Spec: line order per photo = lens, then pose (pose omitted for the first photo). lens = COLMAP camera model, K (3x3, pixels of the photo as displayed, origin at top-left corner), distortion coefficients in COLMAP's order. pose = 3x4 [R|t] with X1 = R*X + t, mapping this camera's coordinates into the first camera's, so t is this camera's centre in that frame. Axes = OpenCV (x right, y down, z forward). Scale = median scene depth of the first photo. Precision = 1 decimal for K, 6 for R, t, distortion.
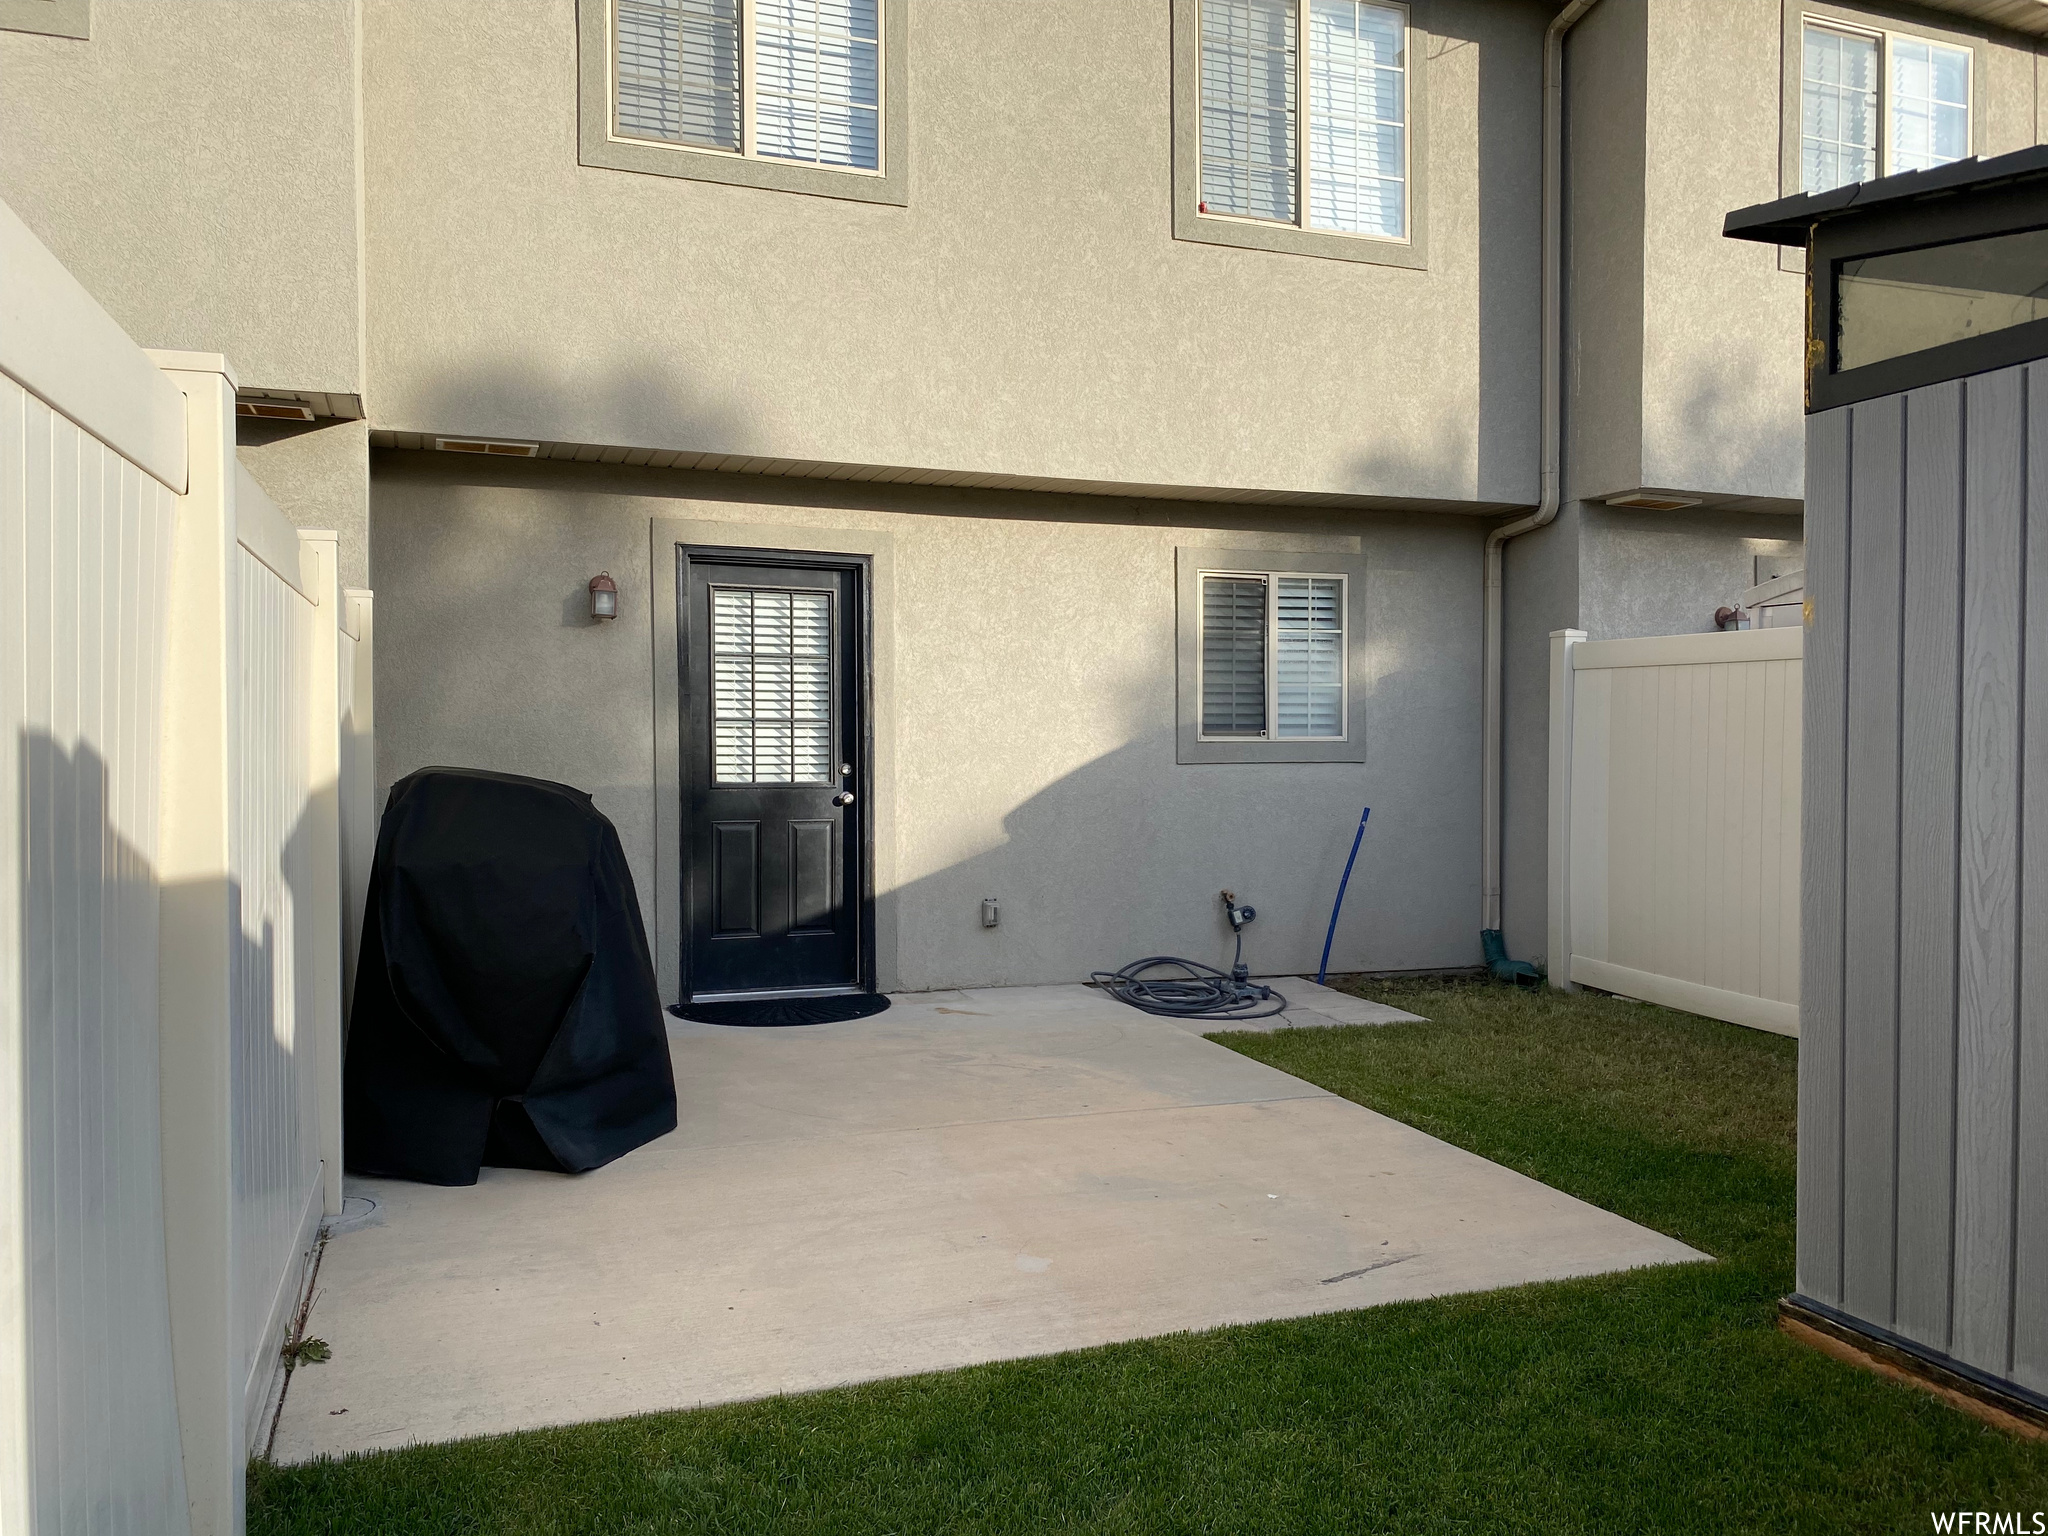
lens RADIAL K [[1560.8, 0, 1030.4], [0, 1560.8, 766.7], [0, 0, 1]] dist [-0.010420, -0.005348]
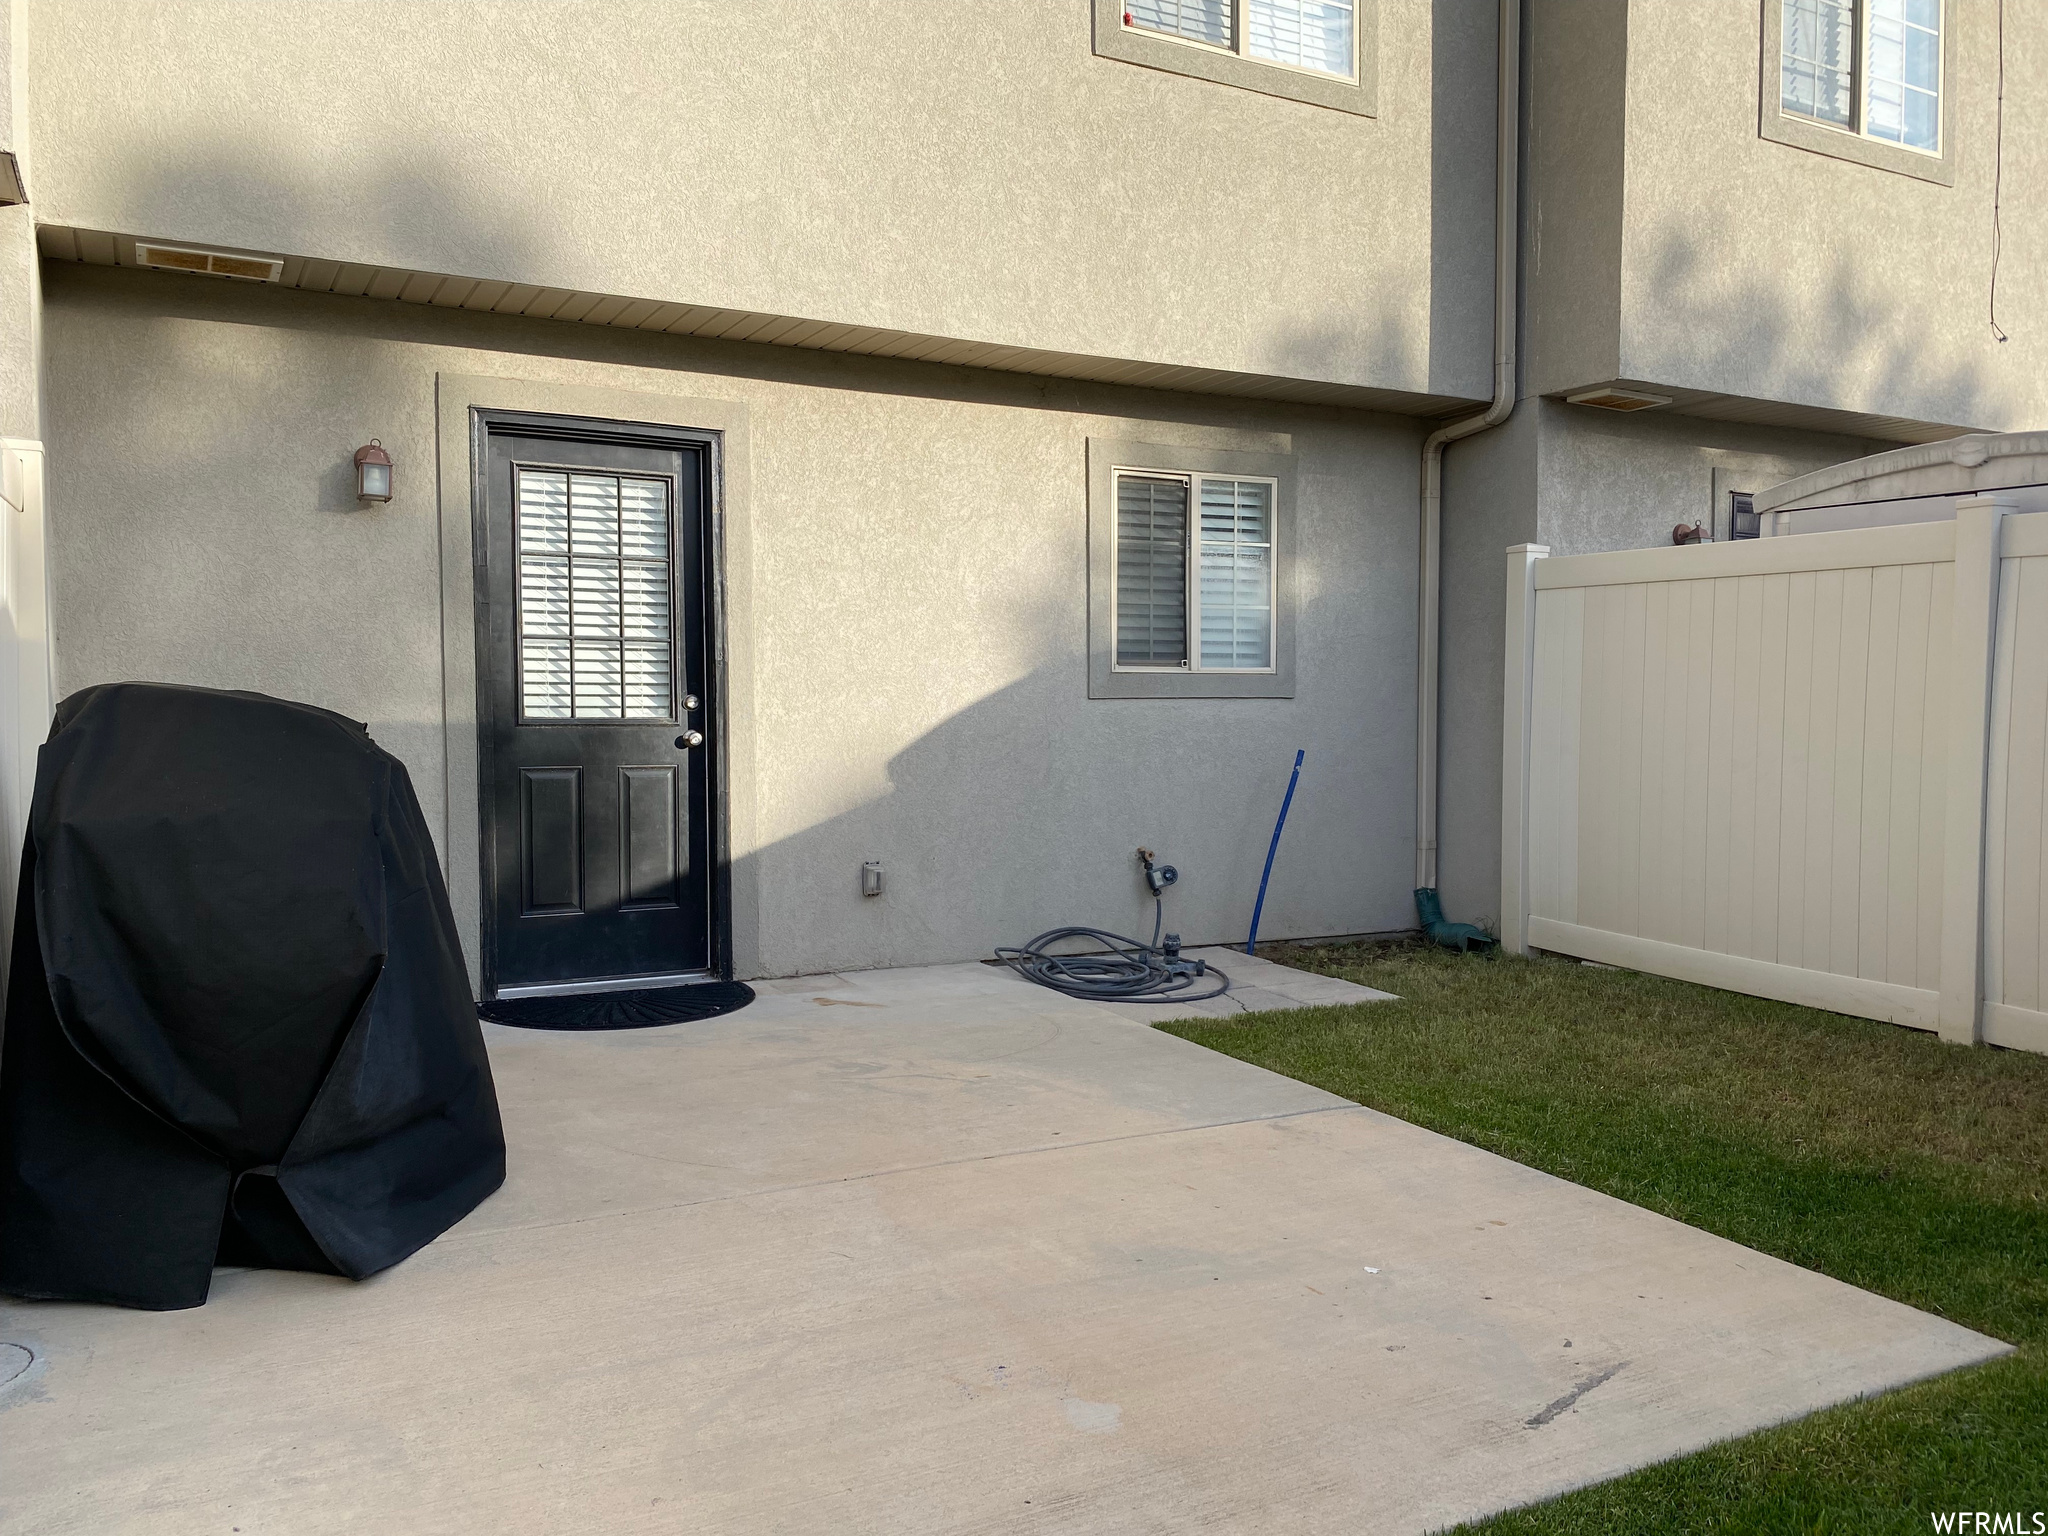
lens RADIAL K [[1560.8, 0, 1012.2], [0, 1560.8, 770.2], [0, 0, 1]] dist [-0.010420, -0.005348]
pose [[0.991203, -0.005178, 0.132248, -0.061972], [0.001405, 0.999590, 0.028603, 0.014310], [-0.132342, -0.028166, 0.990804, 0.188224]]
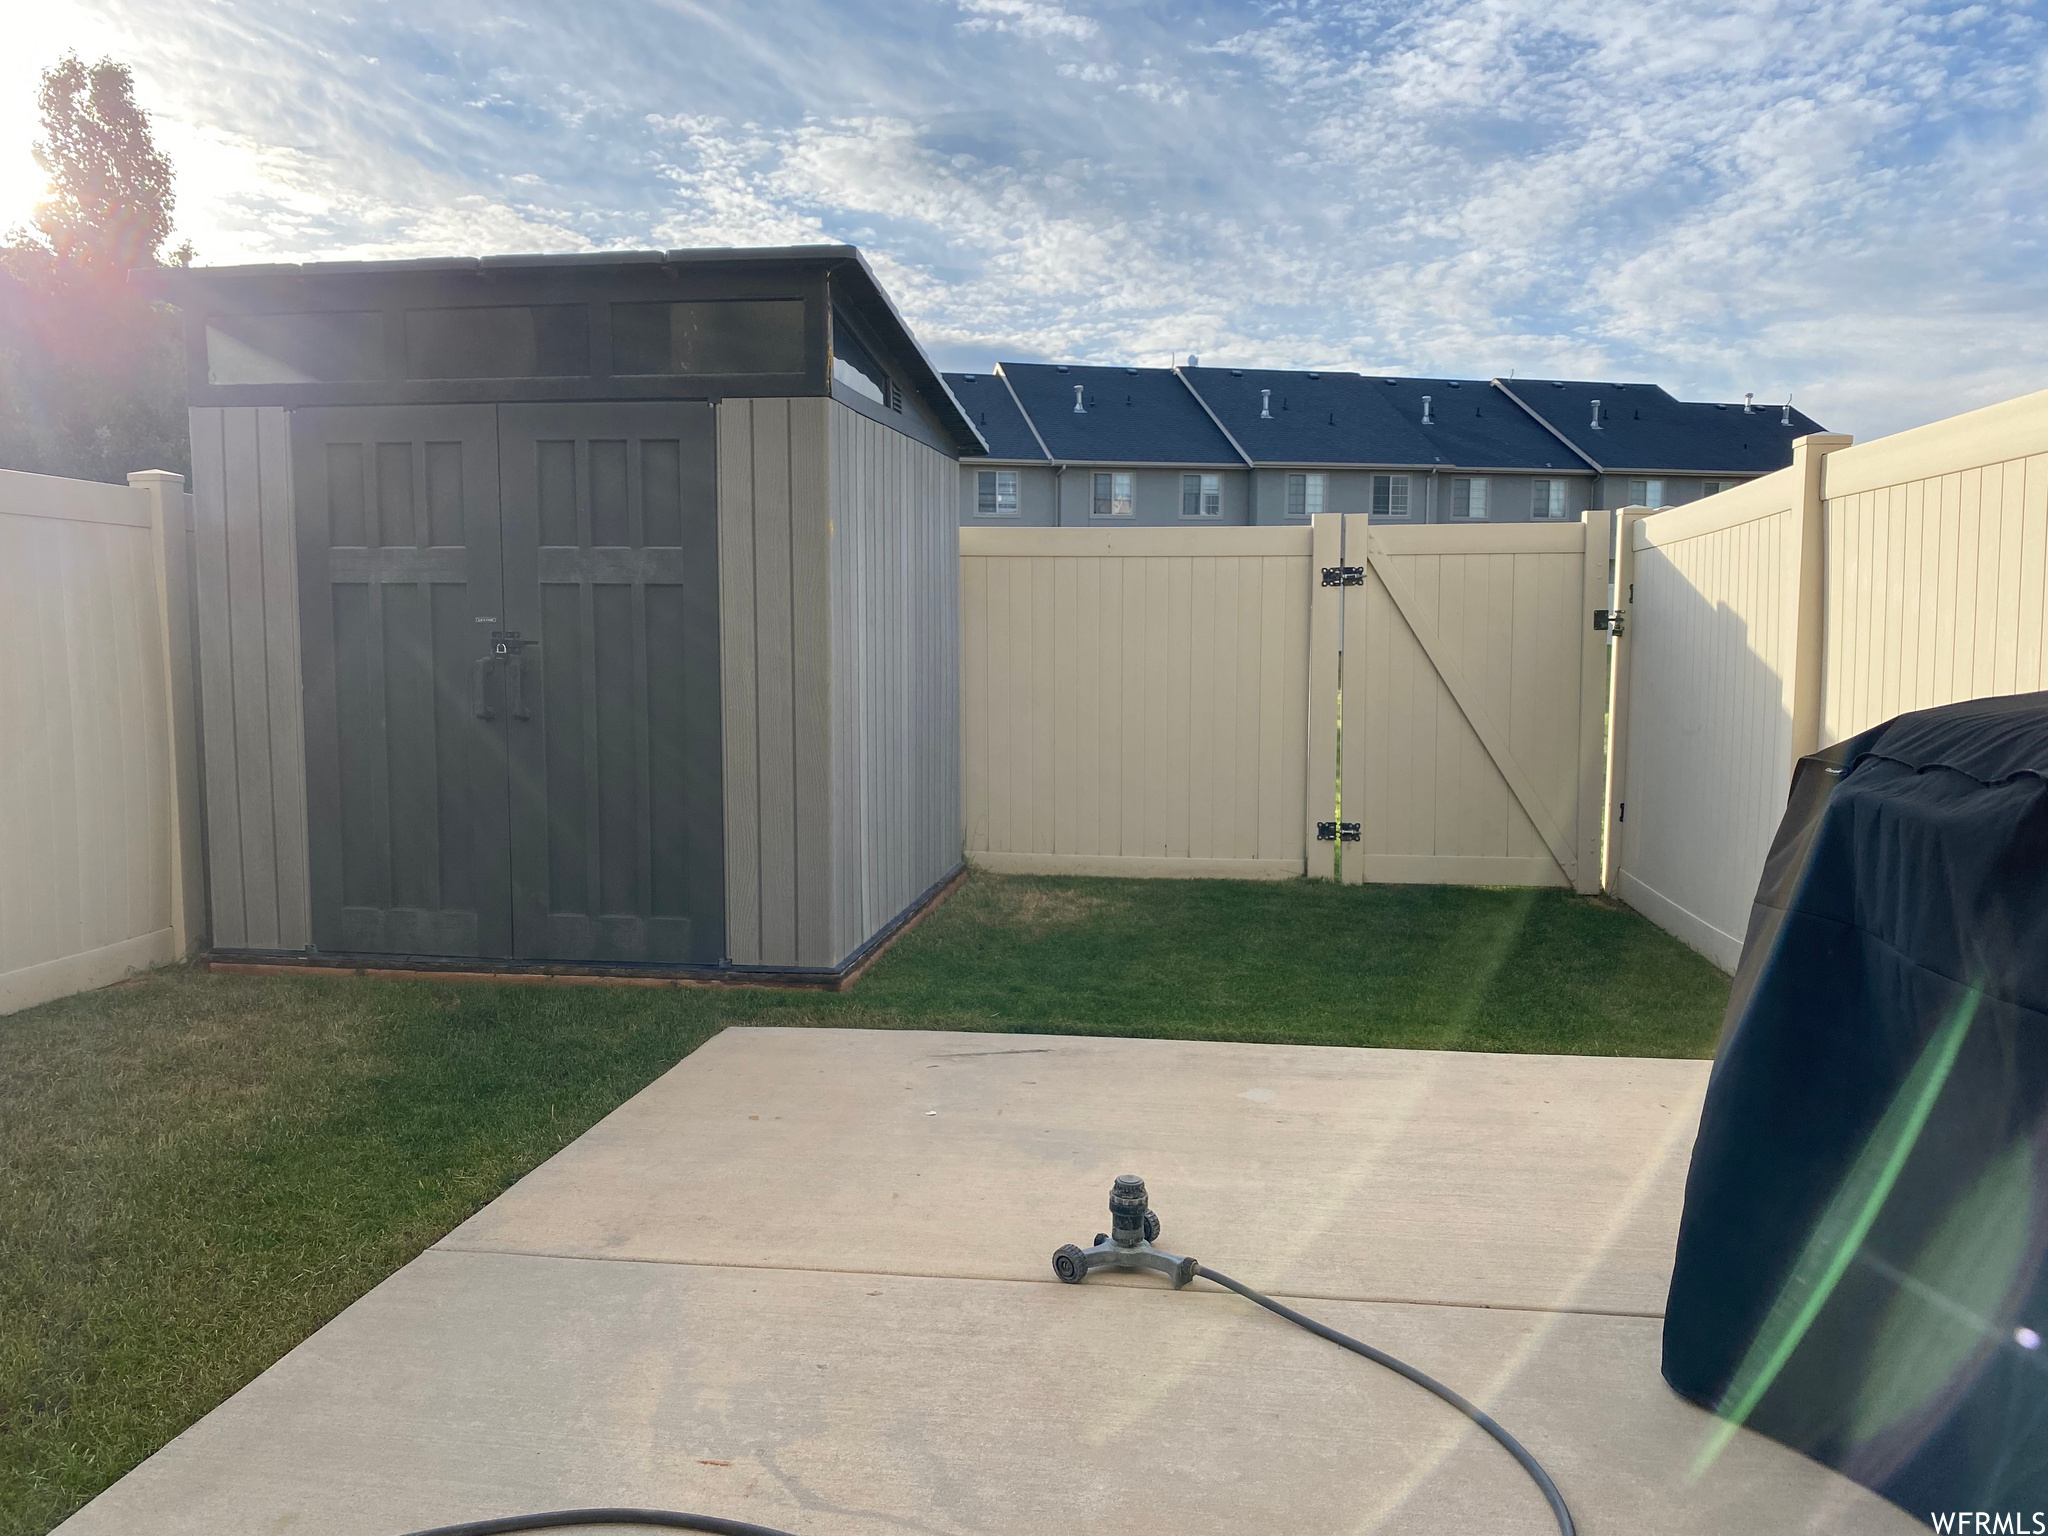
lens RADIAL K [[1560.8, 0, 1023.7], [0, 1560.8, 755.5], [0, 0, 1]] dist [-0.010420, -0.005348]
pose [[-0.878967, -0.043711, 0.474875, -0.186905], [0.009848, 0.993914, 0.109715, -0.017765], [-0.476781, 0.101112, -0.873187, 1.041826]]
